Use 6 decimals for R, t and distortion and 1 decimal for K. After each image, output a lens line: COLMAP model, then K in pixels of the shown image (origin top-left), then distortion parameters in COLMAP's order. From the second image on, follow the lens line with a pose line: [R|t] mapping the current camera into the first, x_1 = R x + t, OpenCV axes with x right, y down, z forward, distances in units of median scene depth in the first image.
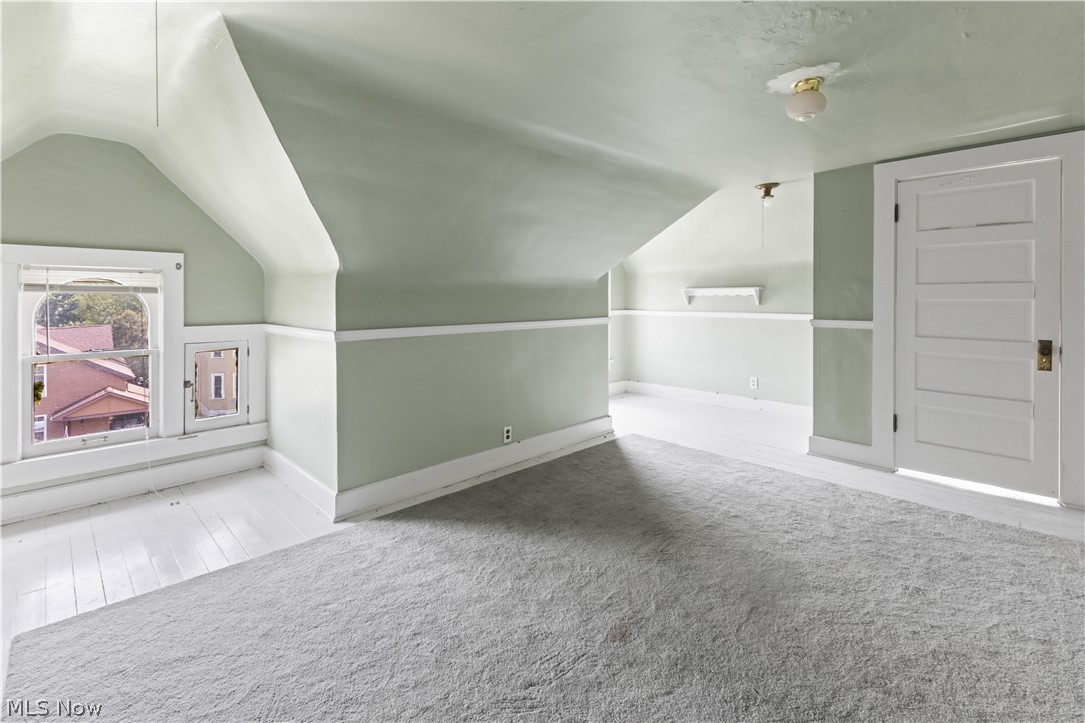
lens RADIAL K [[495.2, 0, 567.9], [0, 495.2, 304.1], [0, 0, 1]] dist [0.005411, 0.000887]
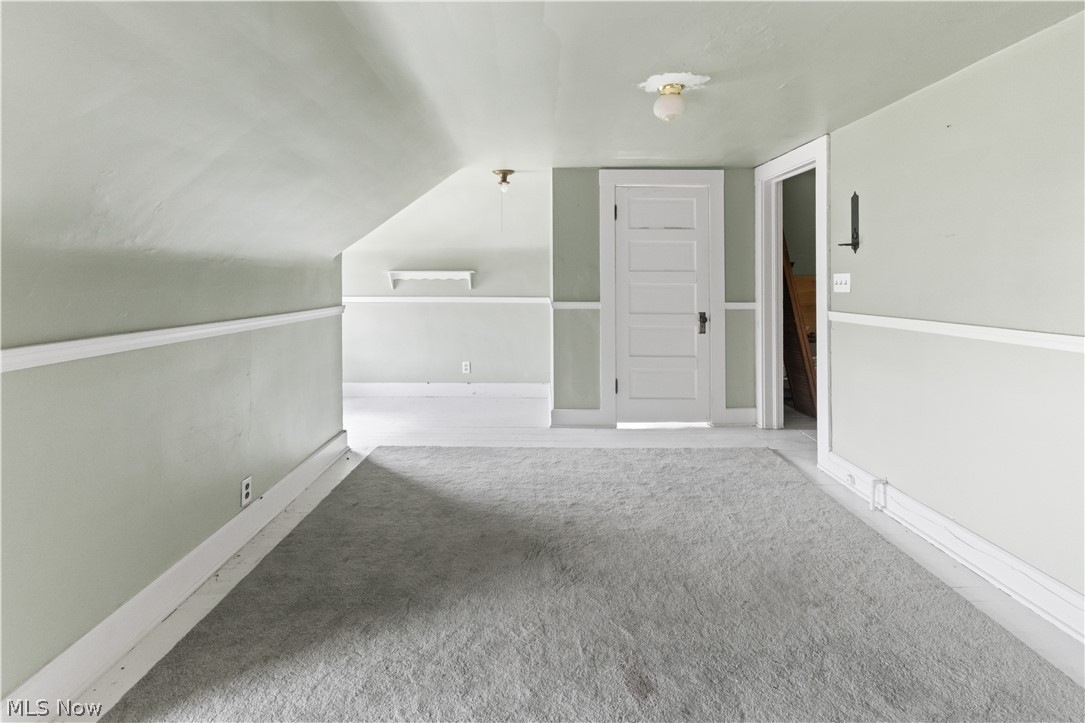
lens RADIAL K [[495.2, 0, 544.1], [0, 495.2, 281.7], [0, 0, 1]] dist [0.005411, 0.000887]
pose [[0.706391, 0.004765, 0.707806, -0.369310], [0.004457, 0.999928, -0.011179, -0.001689], [-0.707808, 0.011052, 0.706319, 0.317586]]
